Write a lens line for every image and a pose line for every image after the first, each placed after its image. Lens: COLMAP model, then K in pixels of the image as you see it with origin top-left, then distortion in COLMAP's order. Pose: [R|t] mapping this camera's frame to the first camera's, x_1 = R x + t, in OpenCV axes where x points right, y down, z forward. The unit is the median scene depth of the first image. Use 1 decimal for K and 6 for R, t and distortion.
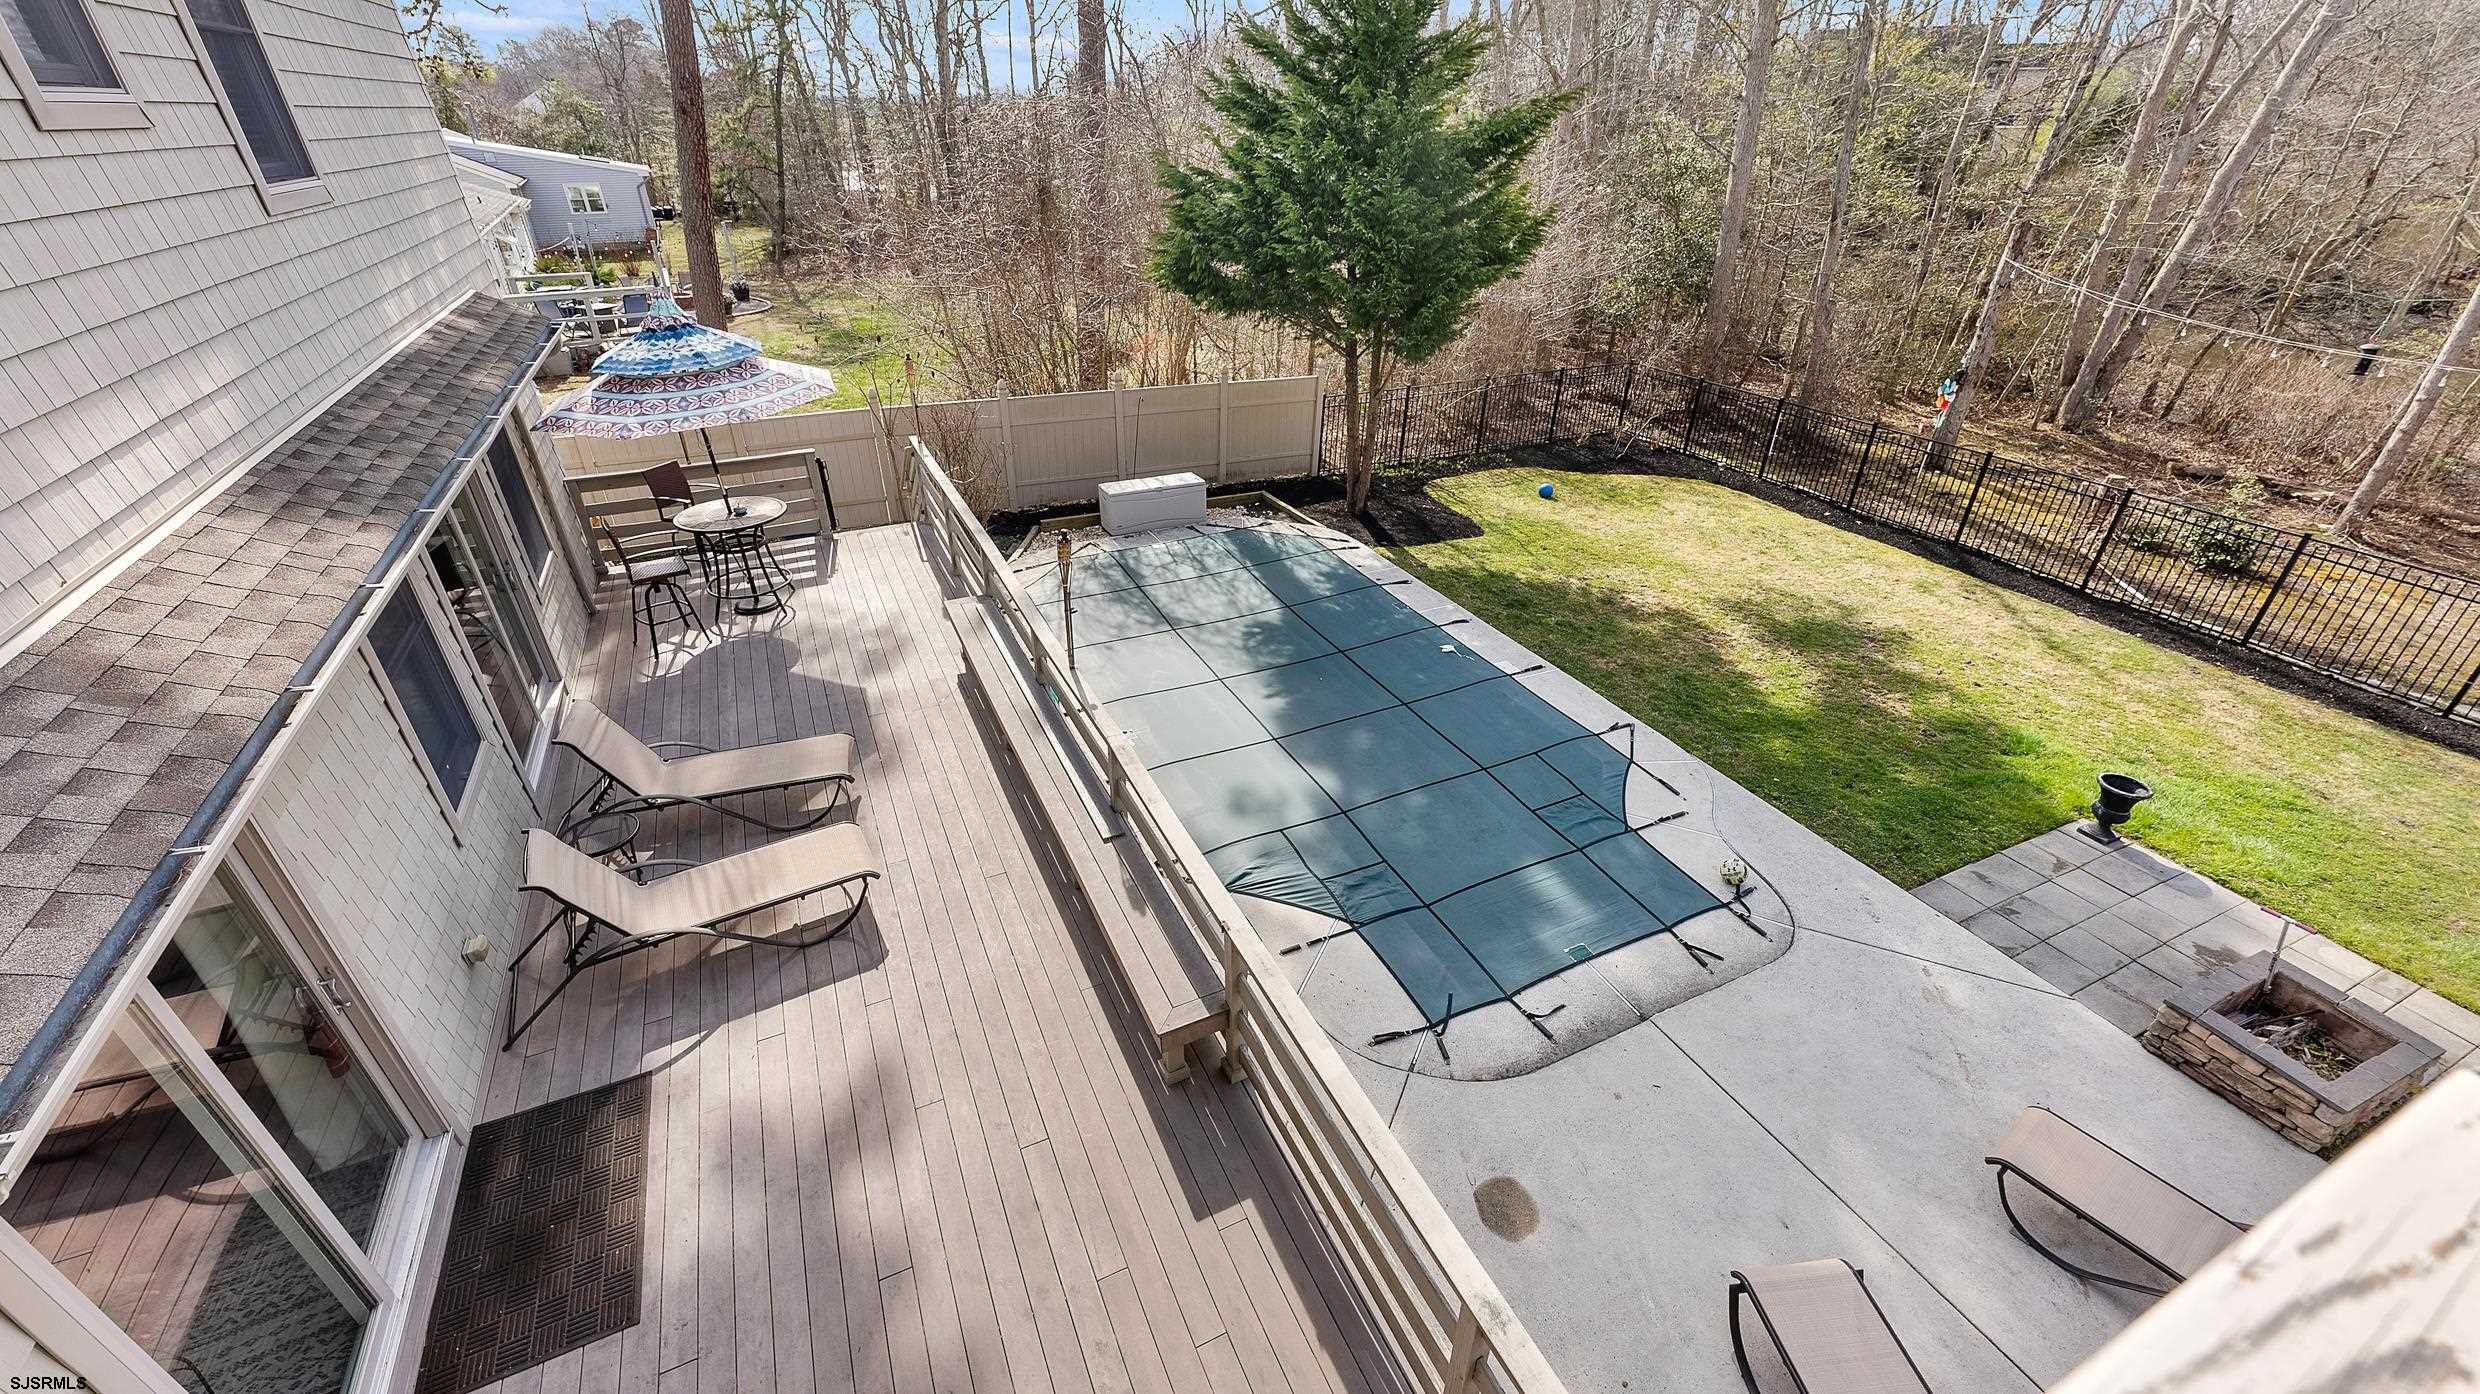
lens RADIAL K [[1015.5, 0, 1240.0], [0, 1015.5, 697.0], [0, 0, 1]] dist [0.001517, -0.000090]
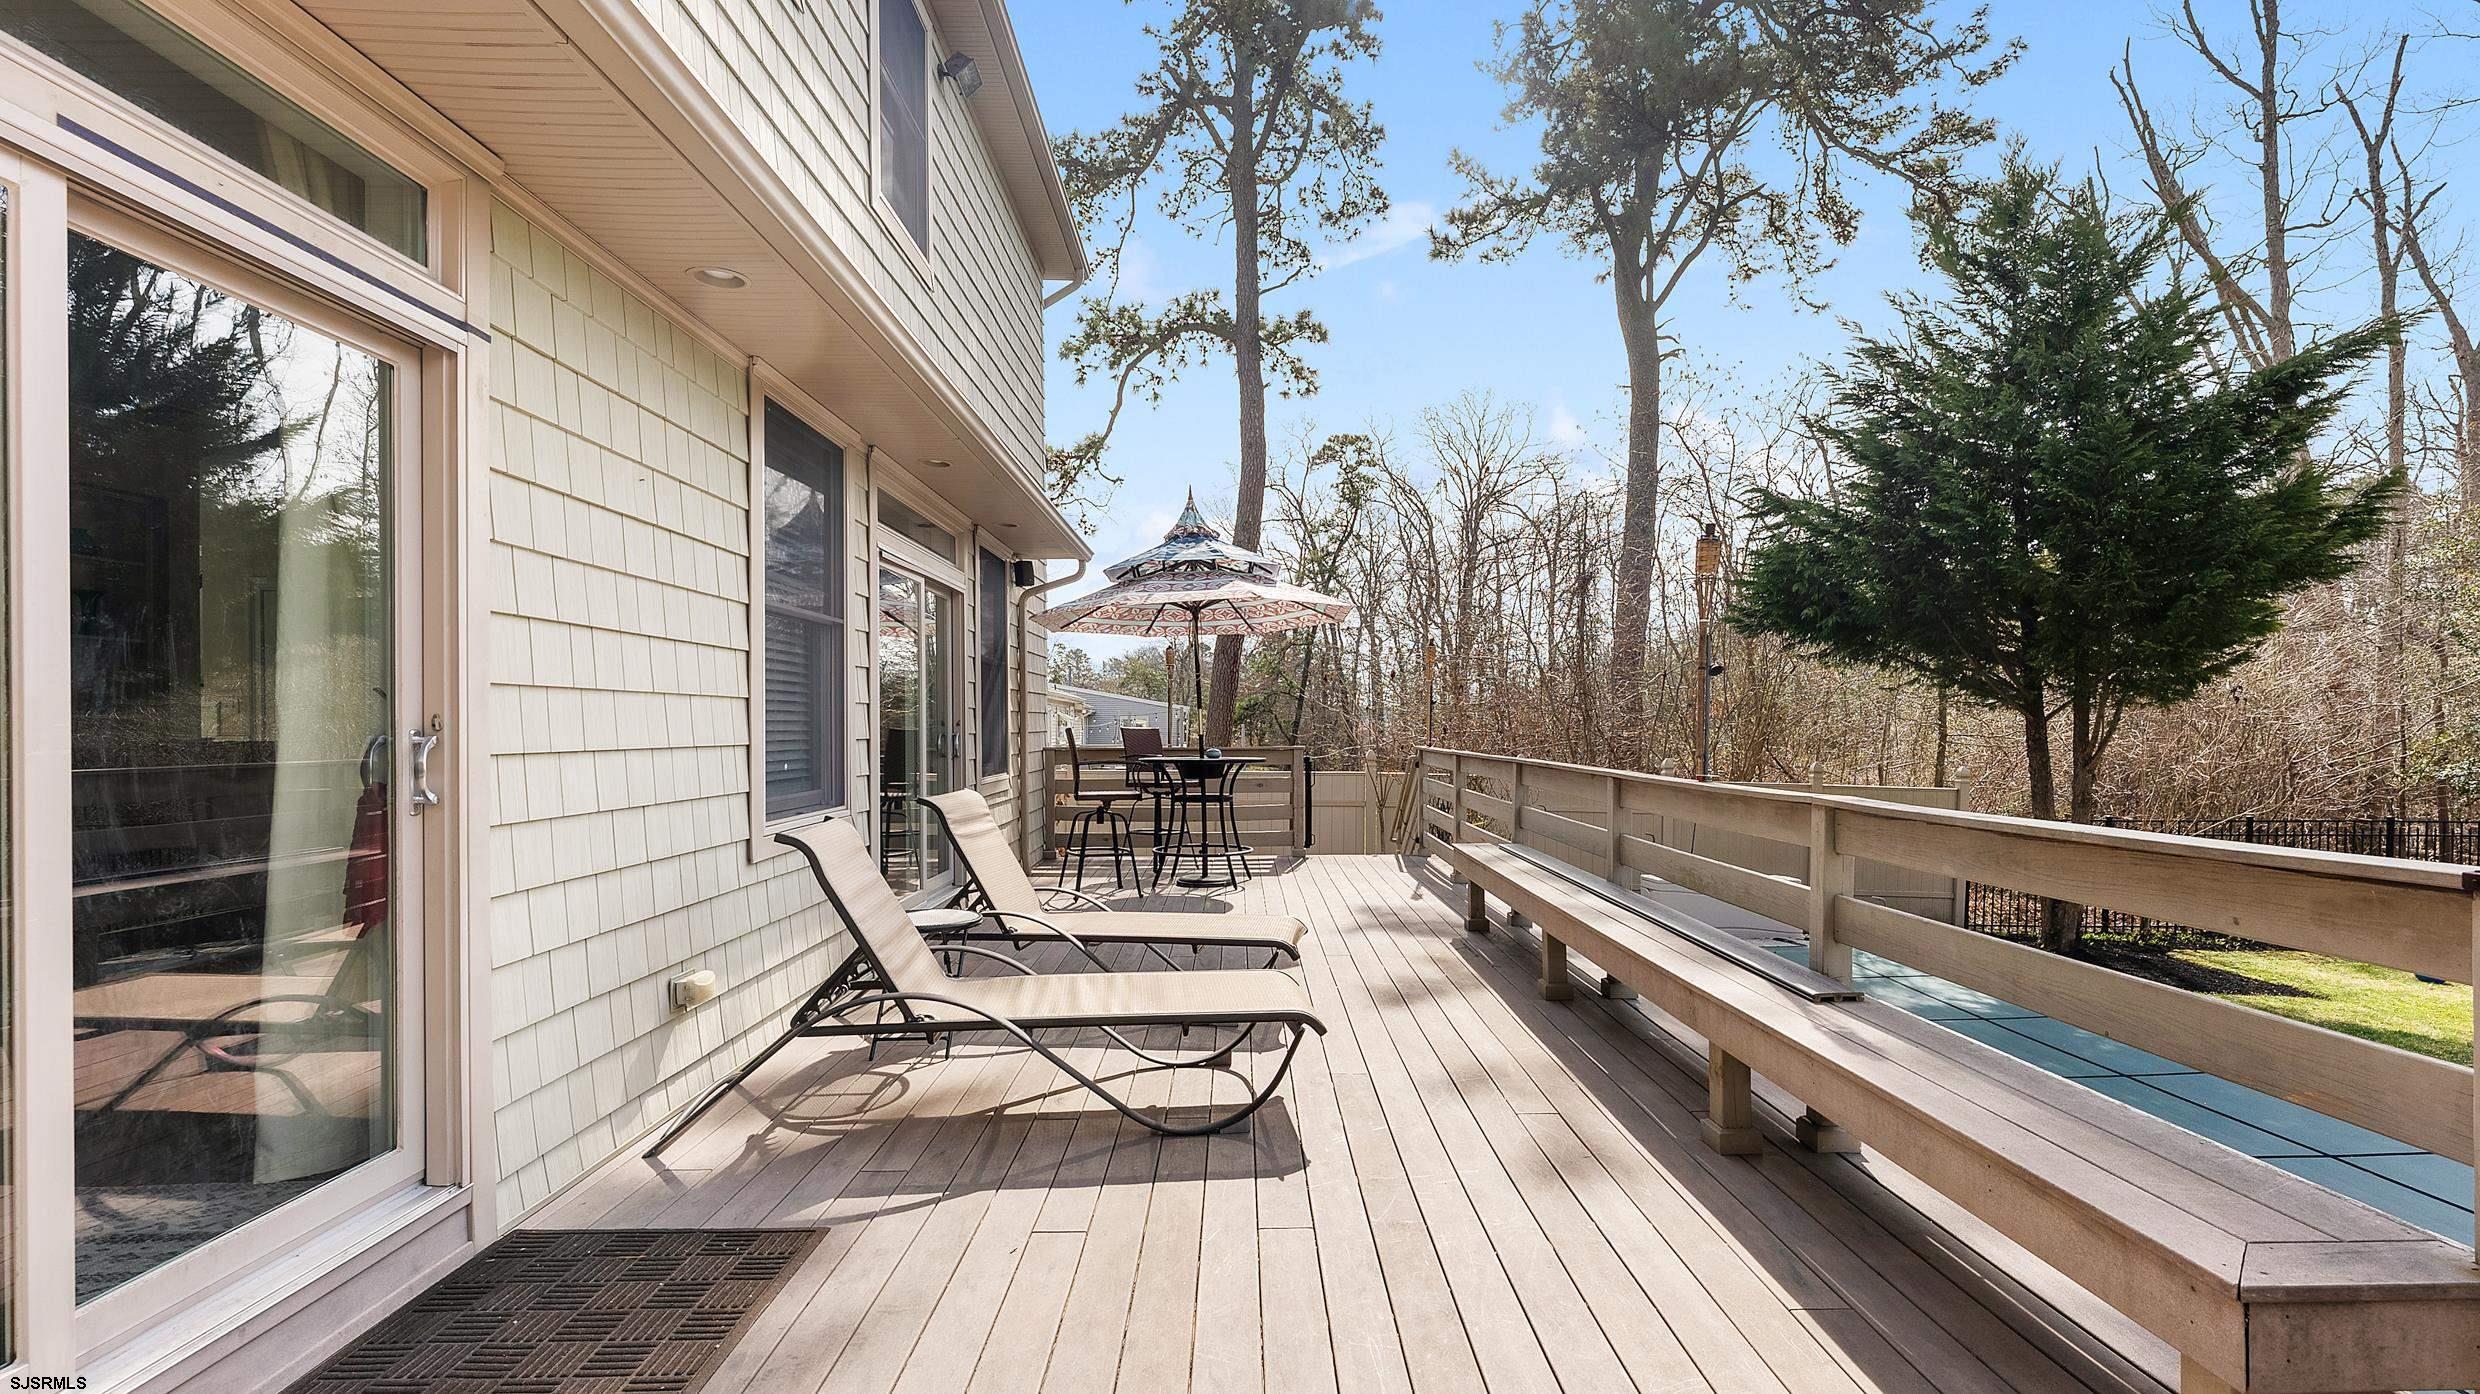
lens RADIAL K [[1118.6, 0, 1239.1], [0, 1118.6, 707.7], [0, 0, 1]] dist [-0.001174, -0.000133]
pose [[0.908889, 0.002824, -0.417029, -0.079377], [-0.216503, 0.857863, -0.466045, 0.155429], [0.356438, 0.513871, 0.780313, 0.229148]]
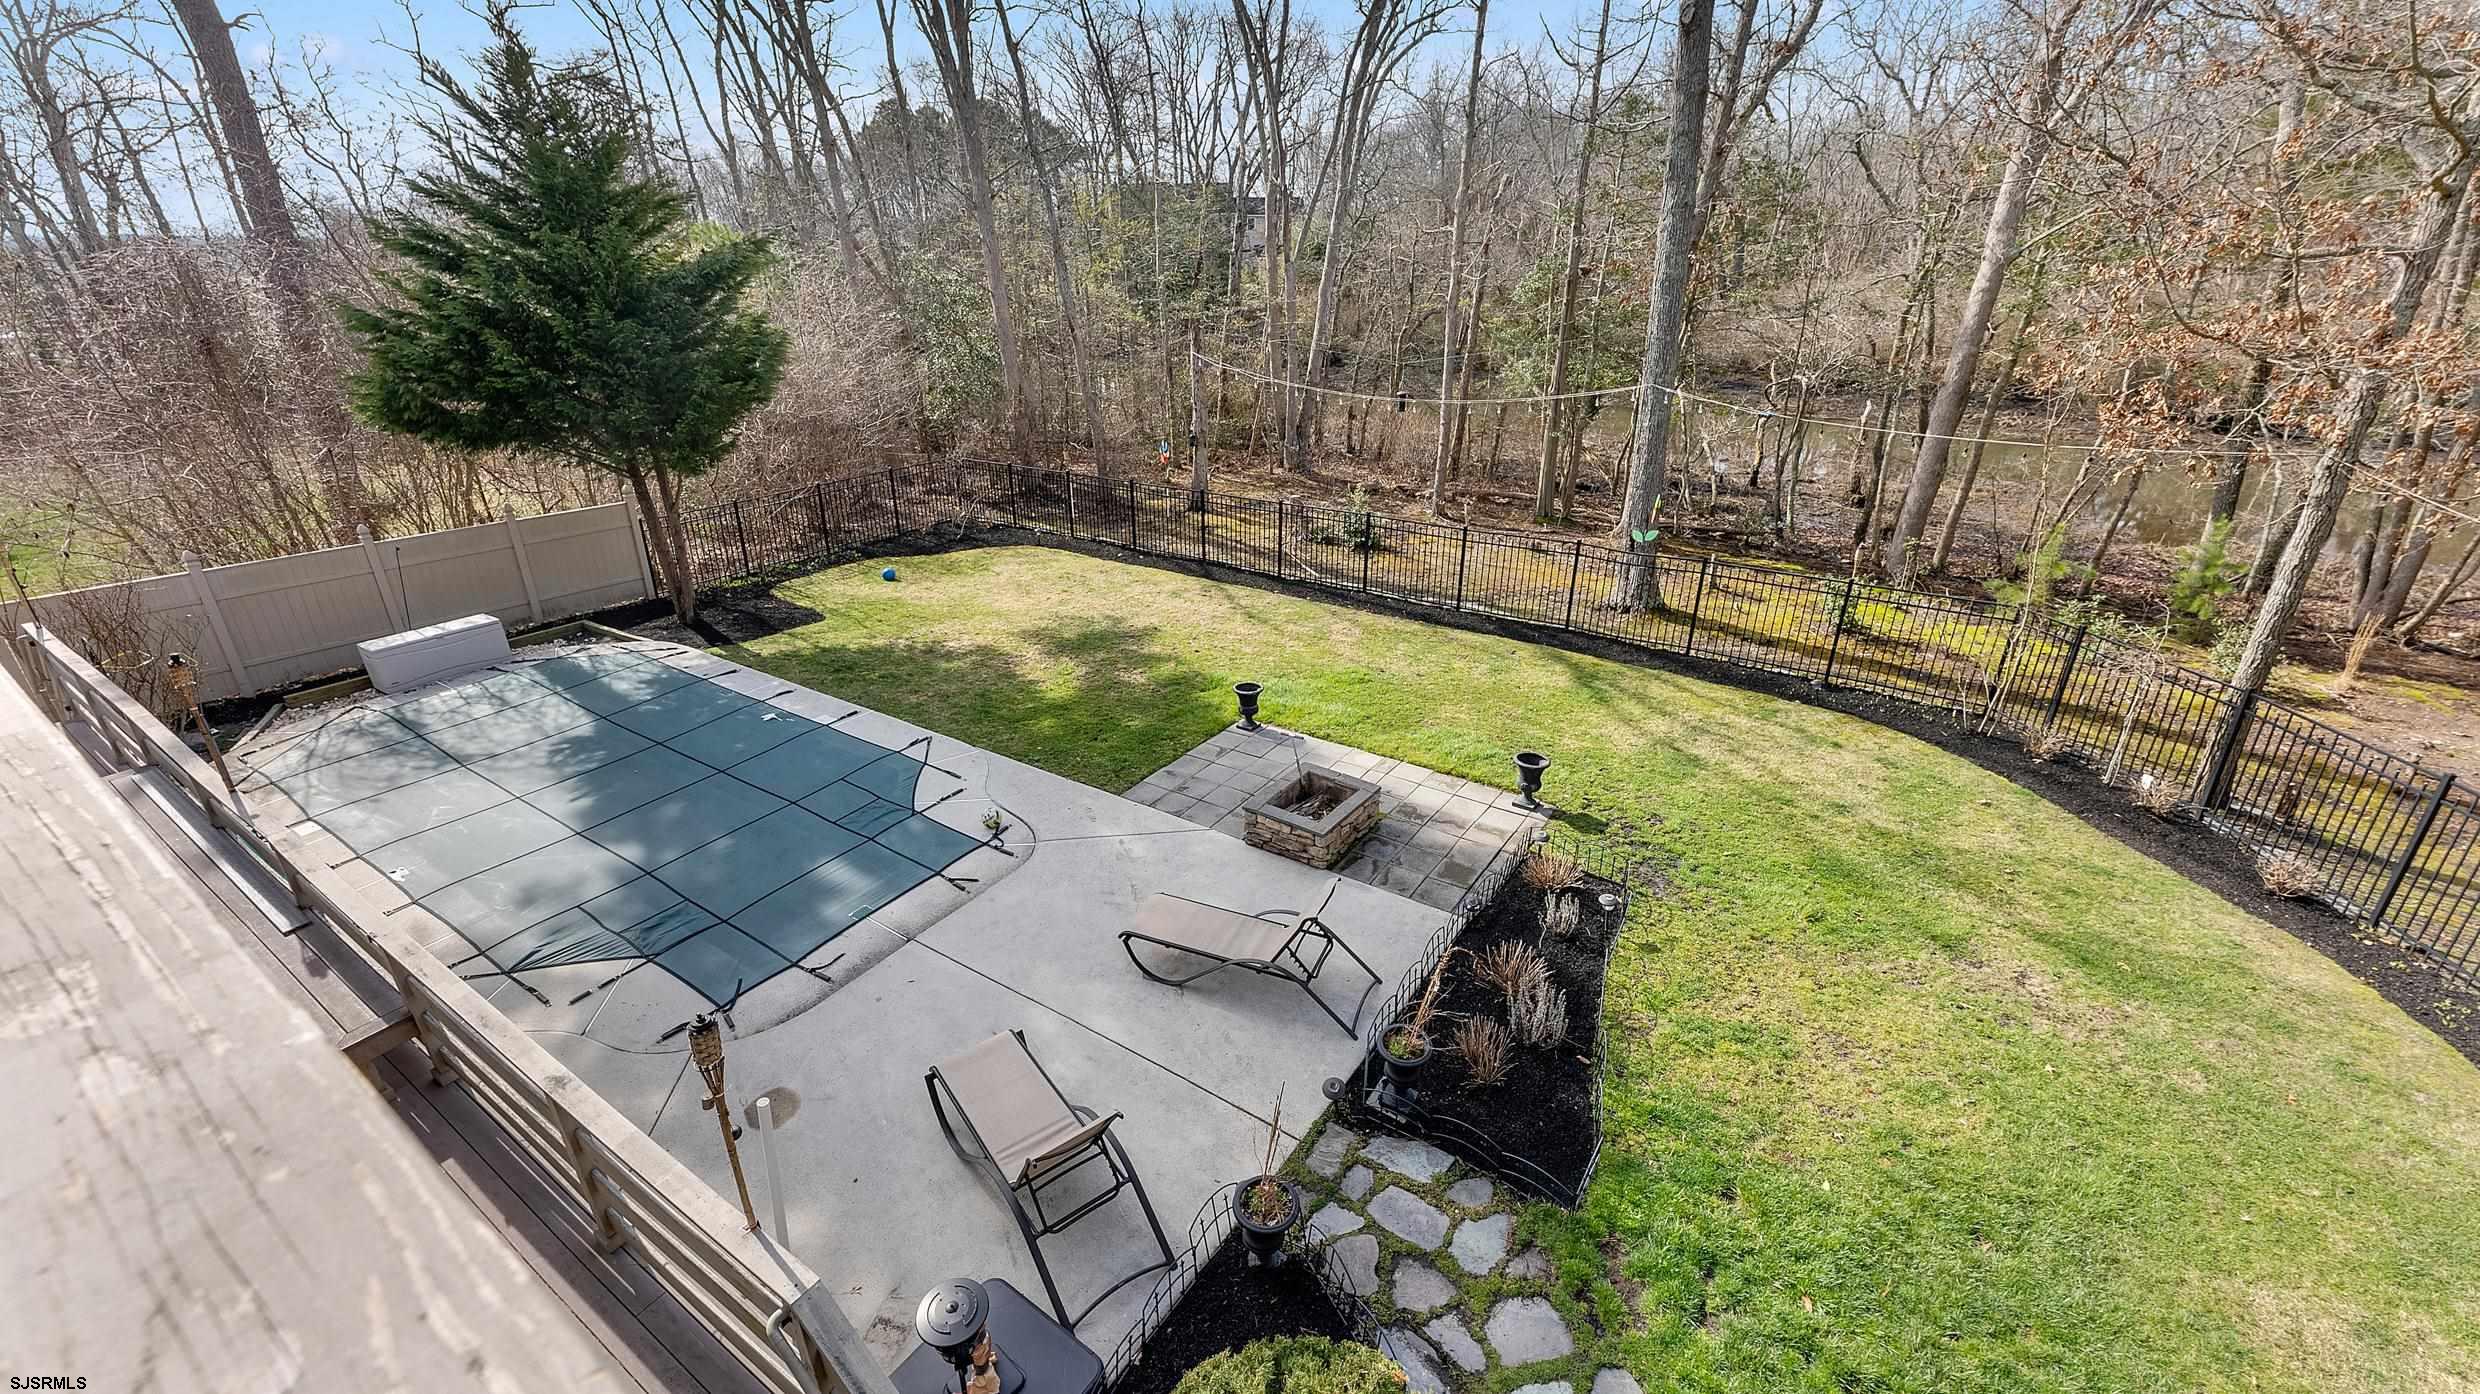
lens RADIAL K [[996.5, 0, 1241.5], [0, 996.5, 683.3], [0, 0, 1]] dist [-0.001843, -0.000260]
pose [[0.848870, -0.216559, 0.482206, 0.108242], [0.269276, 0.962150, -0.041928, 0.084309], [-0.454875, 0.165438, 0.875054, -0.149800]]
